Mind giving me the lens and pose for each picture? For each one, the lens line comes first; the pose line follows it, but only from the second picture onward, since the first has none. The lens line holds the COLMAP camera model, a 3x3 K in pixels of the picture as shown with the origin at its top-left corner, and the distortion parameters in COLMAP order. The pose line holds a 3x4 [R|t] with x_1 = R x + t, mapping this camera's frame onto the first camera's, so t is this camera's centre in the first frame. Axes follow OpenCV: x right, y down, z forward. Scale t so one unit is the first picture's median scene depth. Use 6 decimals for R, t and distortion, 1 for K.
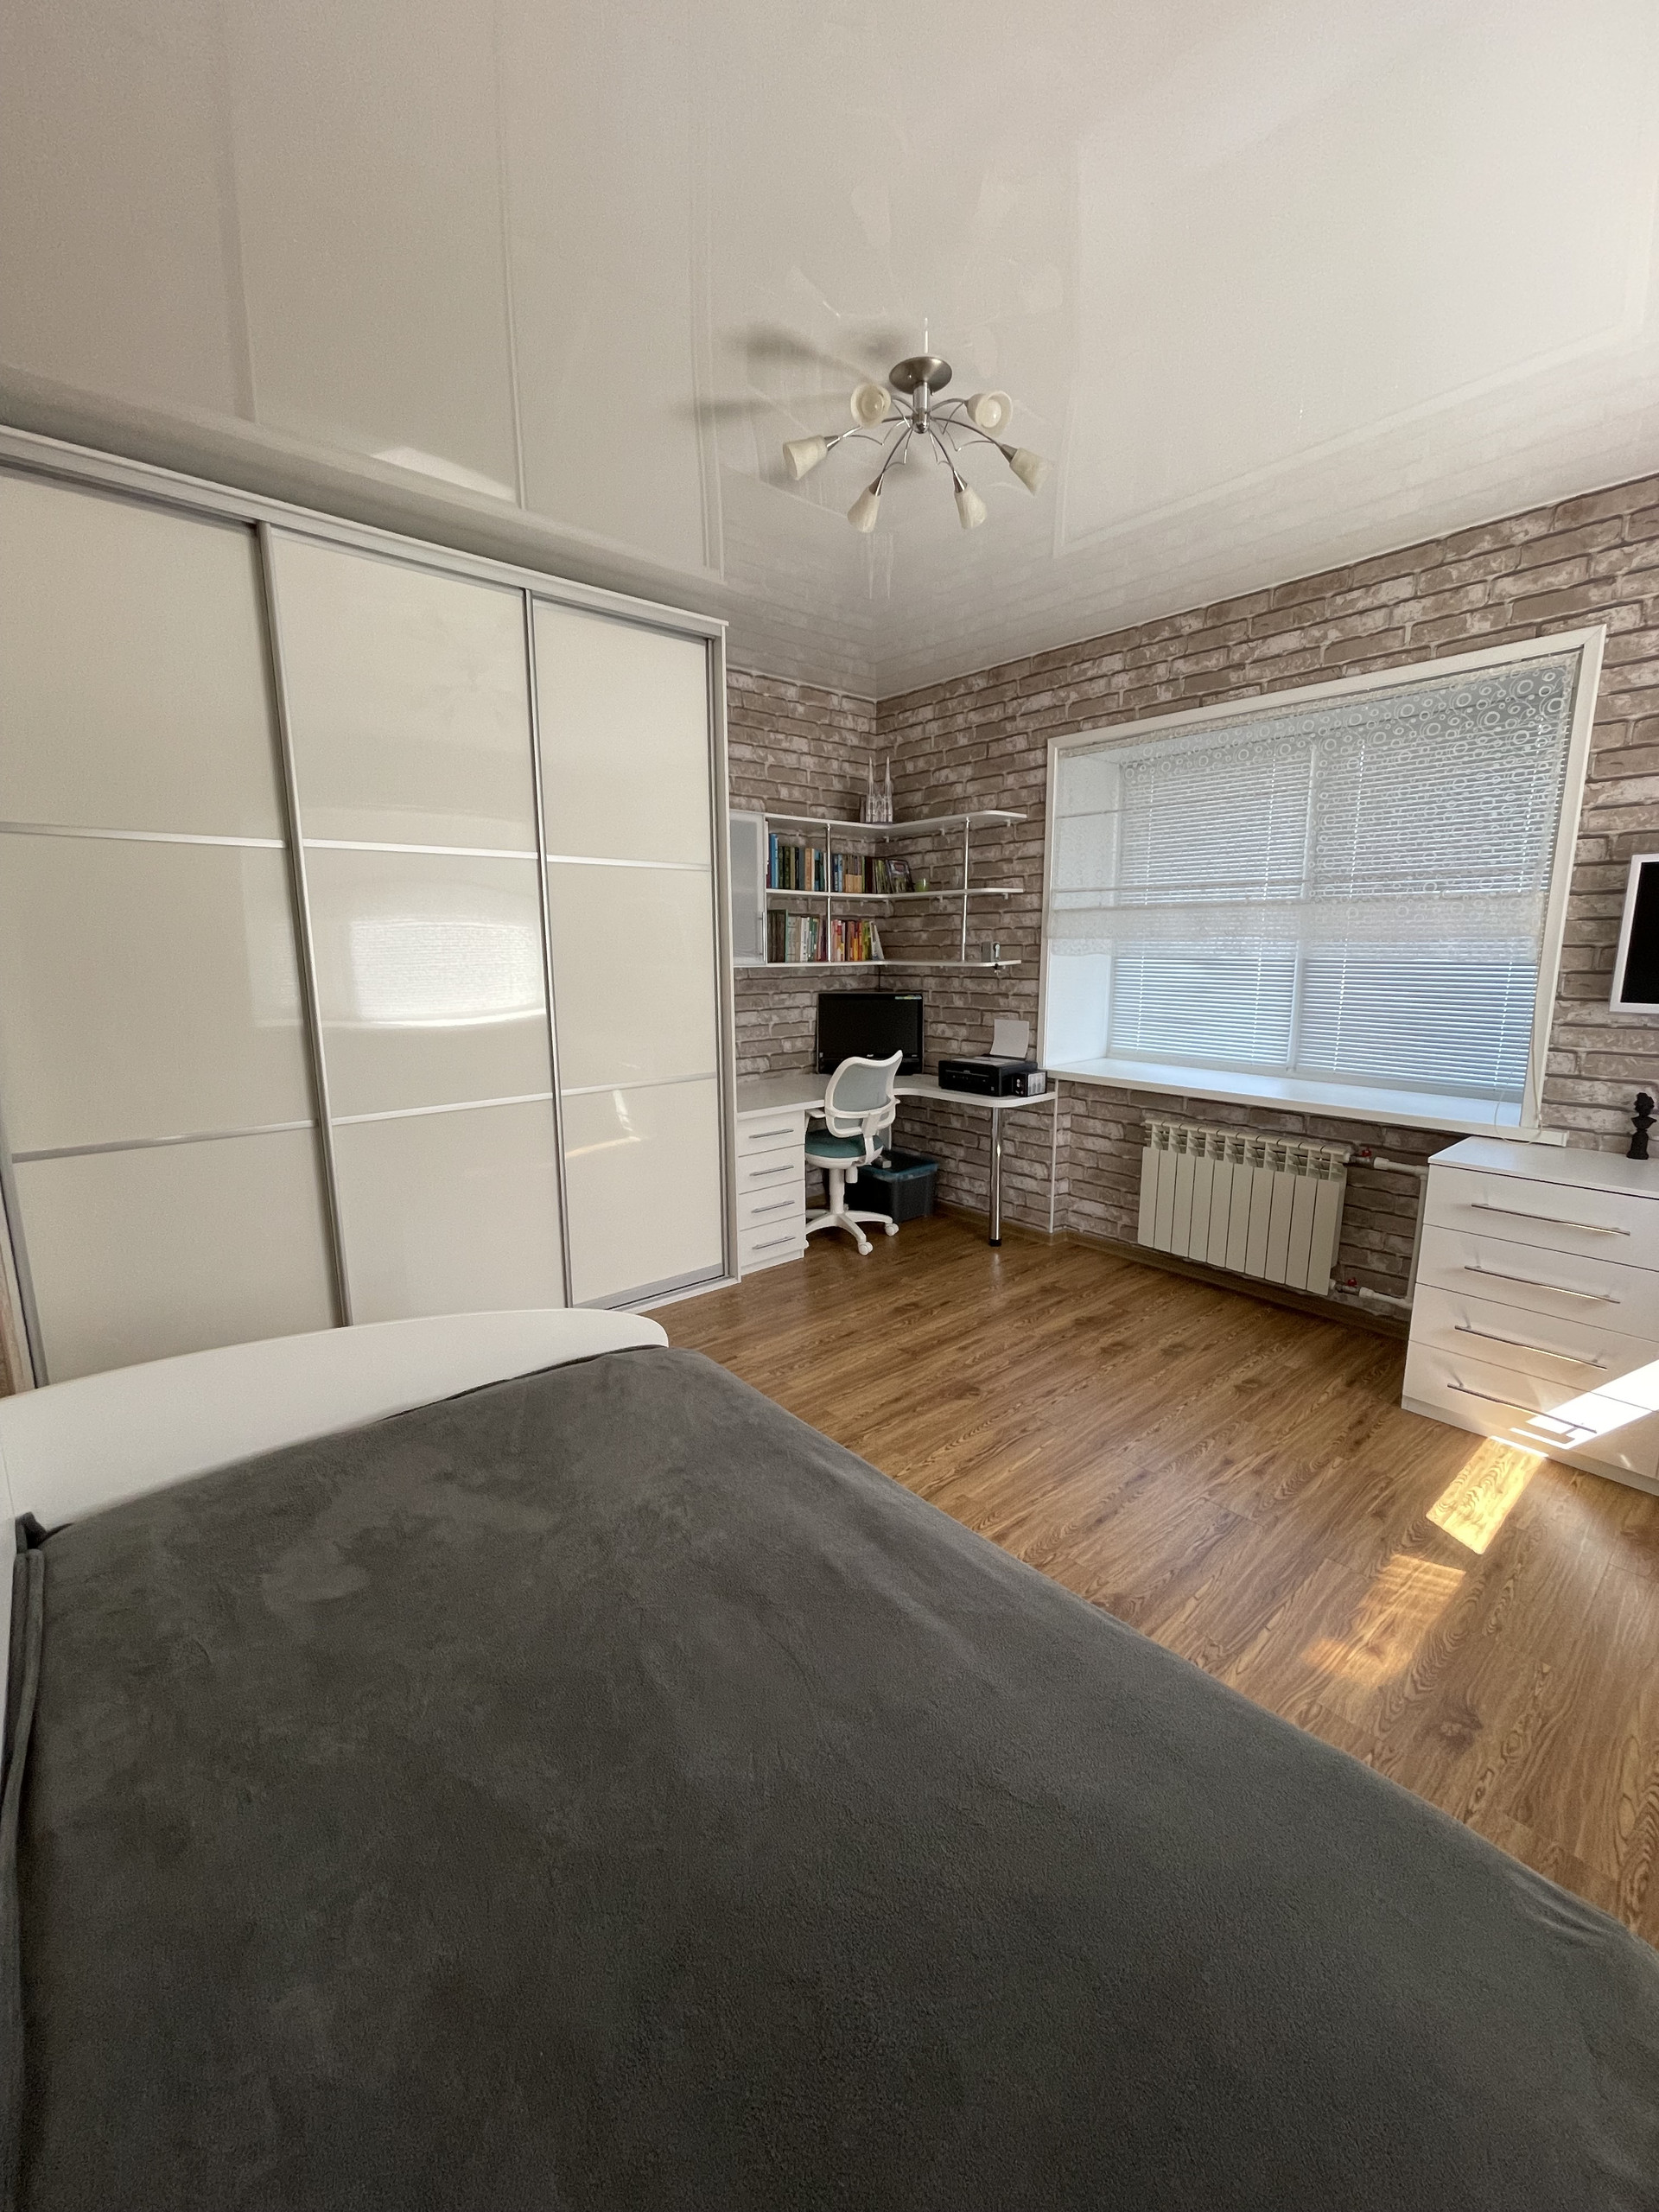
lens RADIAL K [[891.7, 0, 841.6], [0, 891.7, 1103.9], [0, 0, 1]] dist [-0.004458, -0.000201]
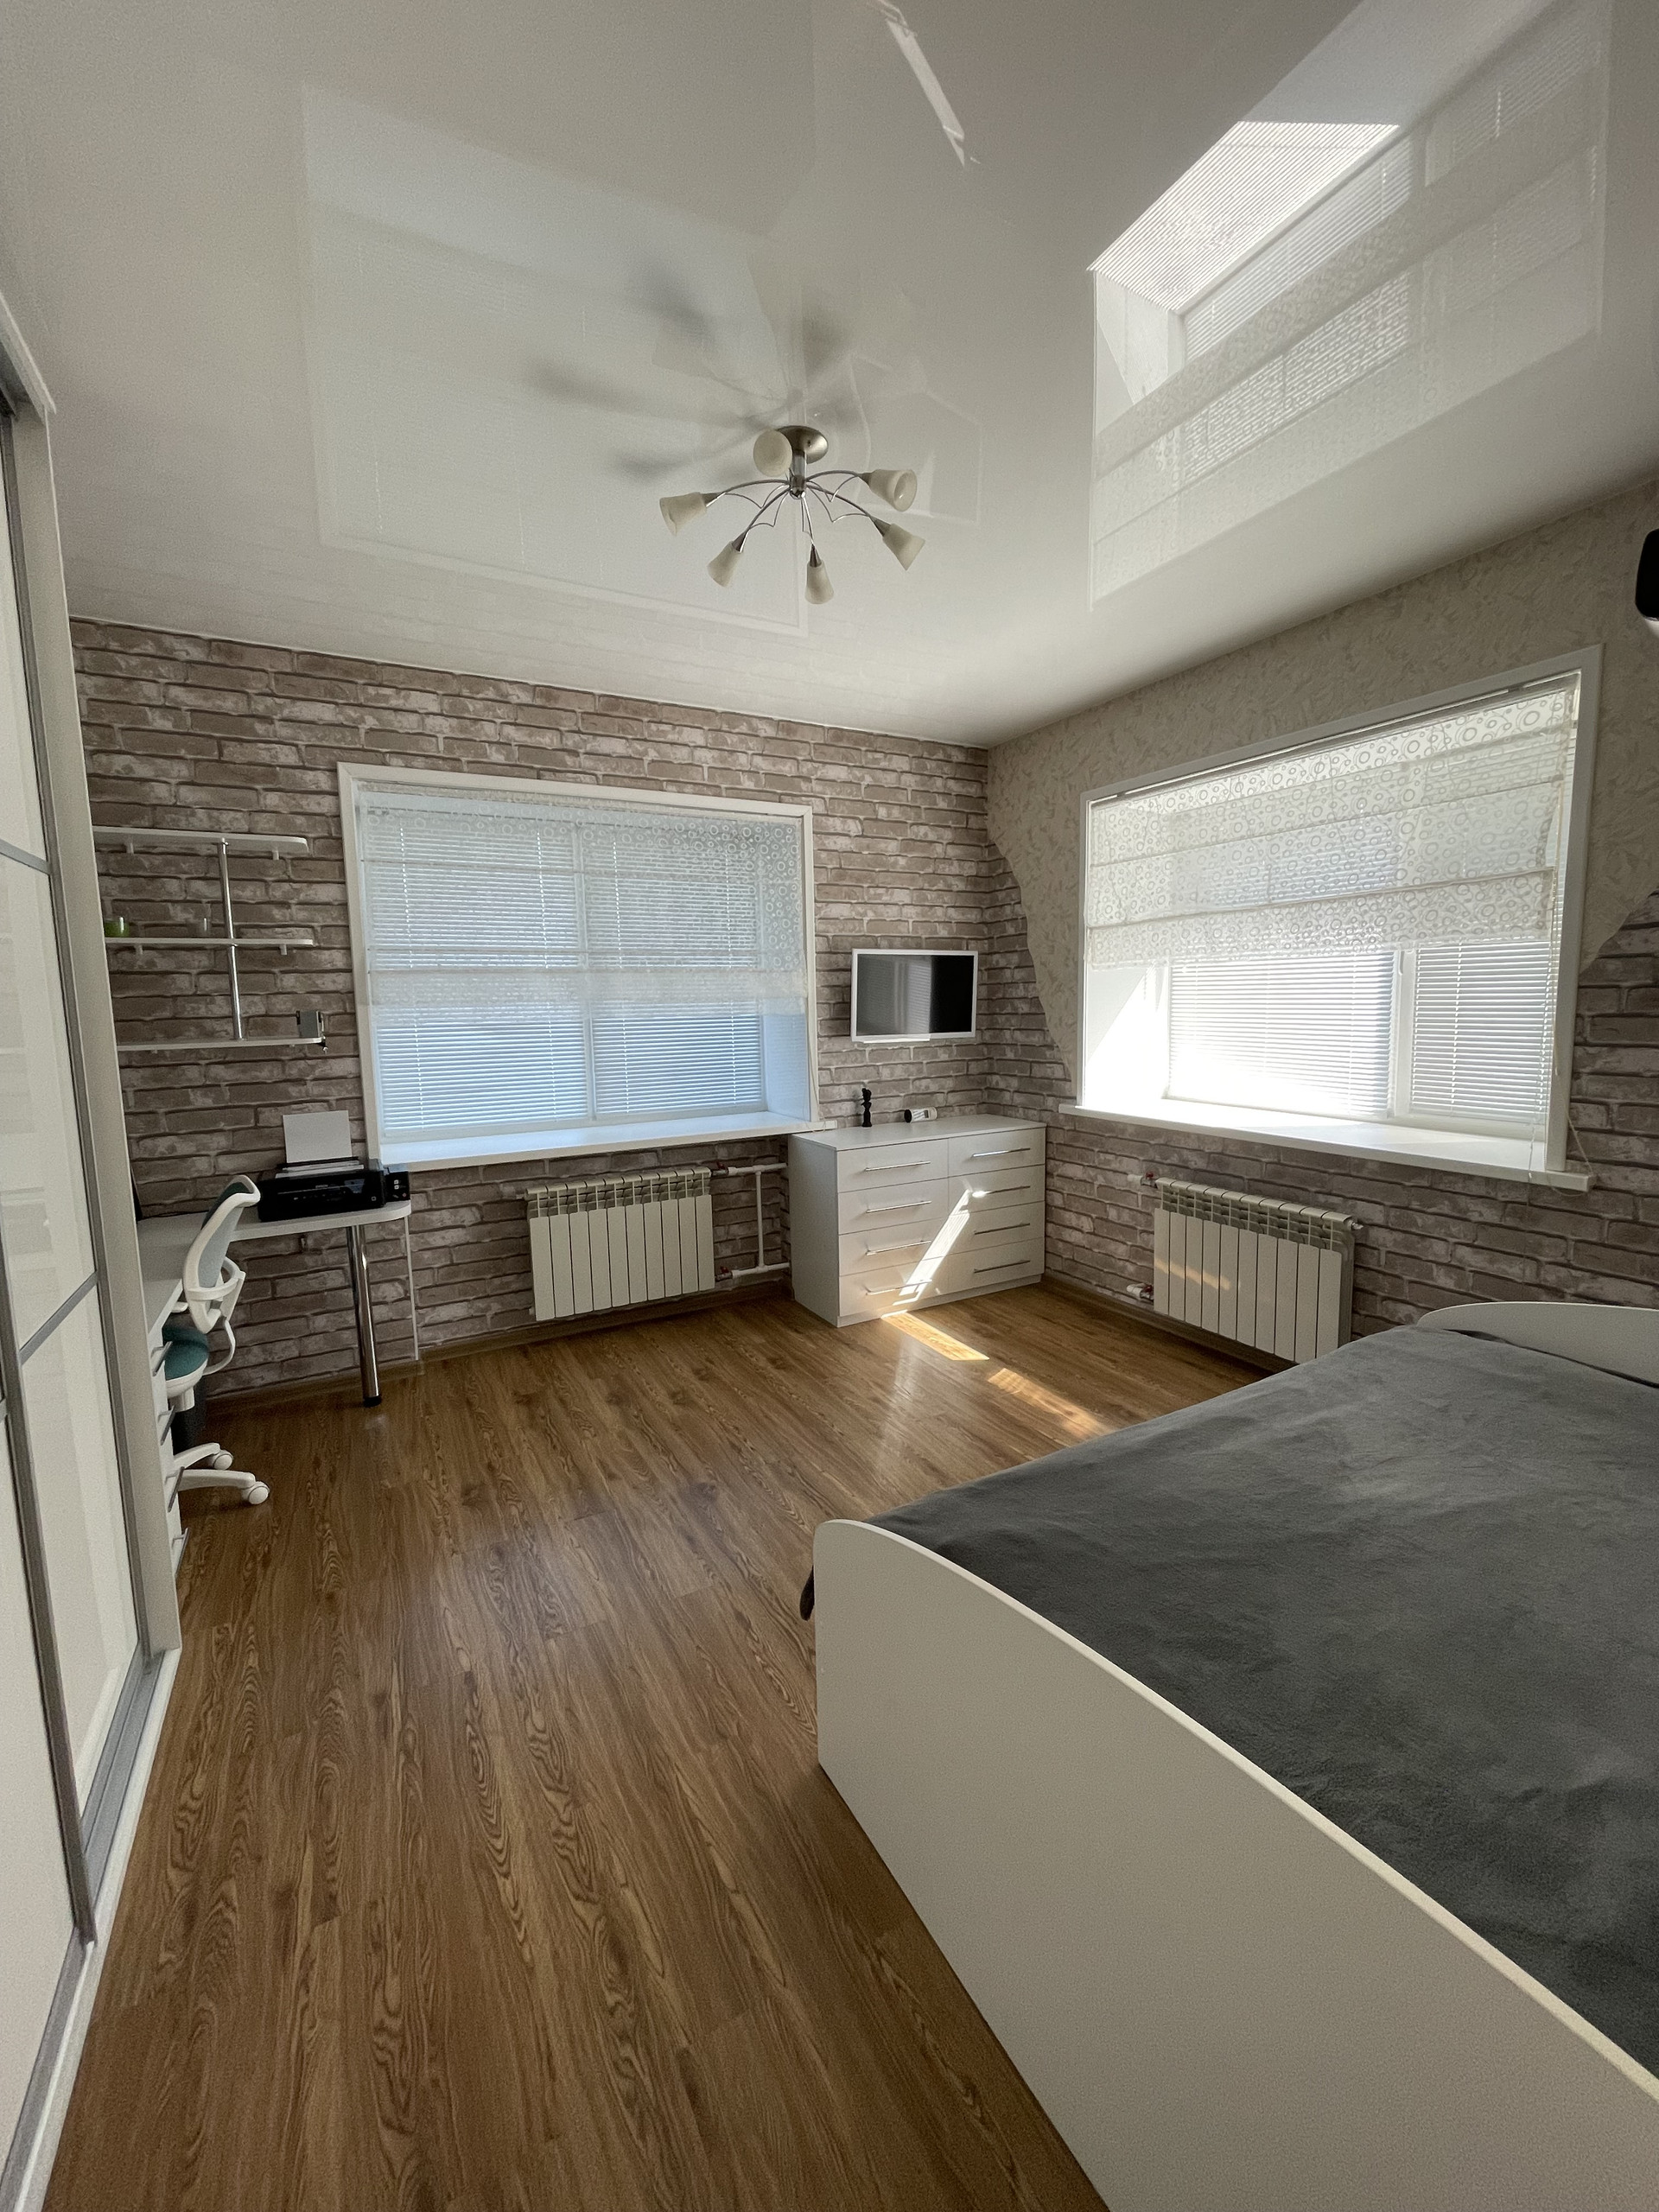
lens RADIAL K [[891.7, 0, 838.6], [0, 891.7, 1102.6], [0, 0, 1]] dist [-0.004458, -0.000201]
pose [[0.206233, -0.118013, 0.971360, -0.534322], [0.192754, 0.978149, 0.077914, -0.089427], [-0.959330, 0.171165, 0.224474, 0.472383]]
